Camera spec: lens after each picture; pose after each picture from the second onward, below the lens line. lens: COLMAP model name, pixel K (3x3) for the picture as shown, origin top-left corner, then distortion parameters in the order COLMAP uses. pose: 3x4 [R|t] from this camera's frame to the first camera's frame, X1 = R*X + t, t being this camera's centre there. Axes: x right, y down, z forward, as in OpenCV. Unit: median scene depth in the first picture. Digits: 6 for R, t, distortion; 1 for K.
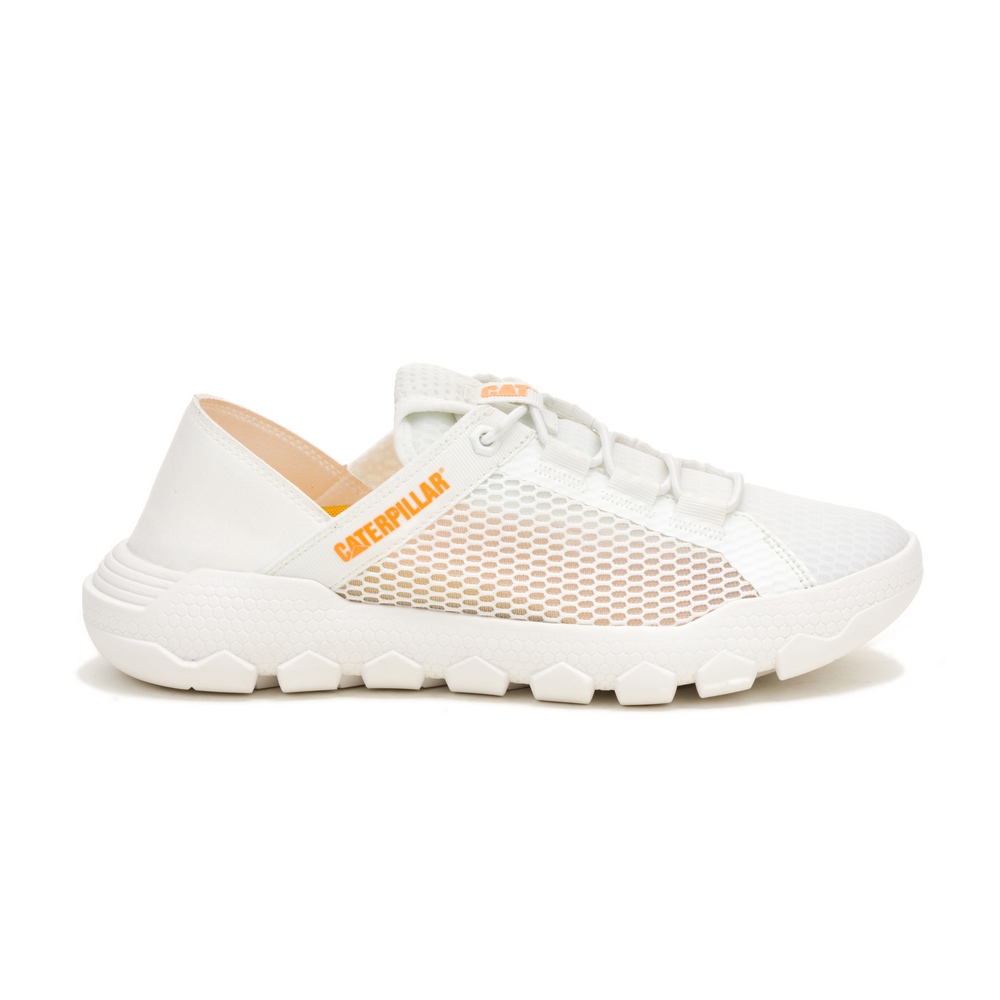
lens RADIAL K [[5334.6, 0, 499.9], [0, 5334.6, 500.5], [0, 0, 1]] dist [-0.173626, 0.000000]
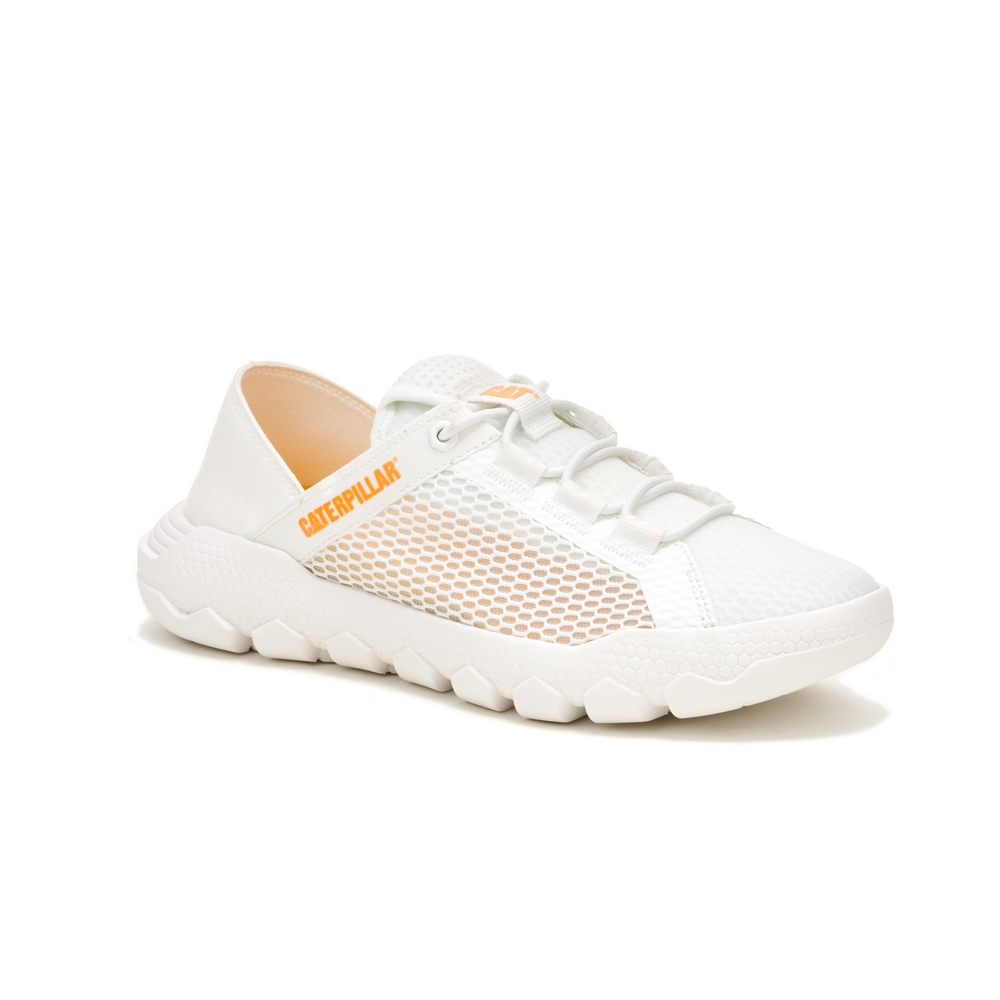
lens RADIAL K [[5334.6, 0, 500.1], [0, 5334.6, 499.6], [0, 0, 1]] dist [-0.173626, 0.000000]
pose [[0.827760, 0.126623, -0.546608, 0.556143], [-0.126390, 0.991244, 0.038225, -0.039132], [0.546662, 0.037445, 0.836516, 0.167347]]
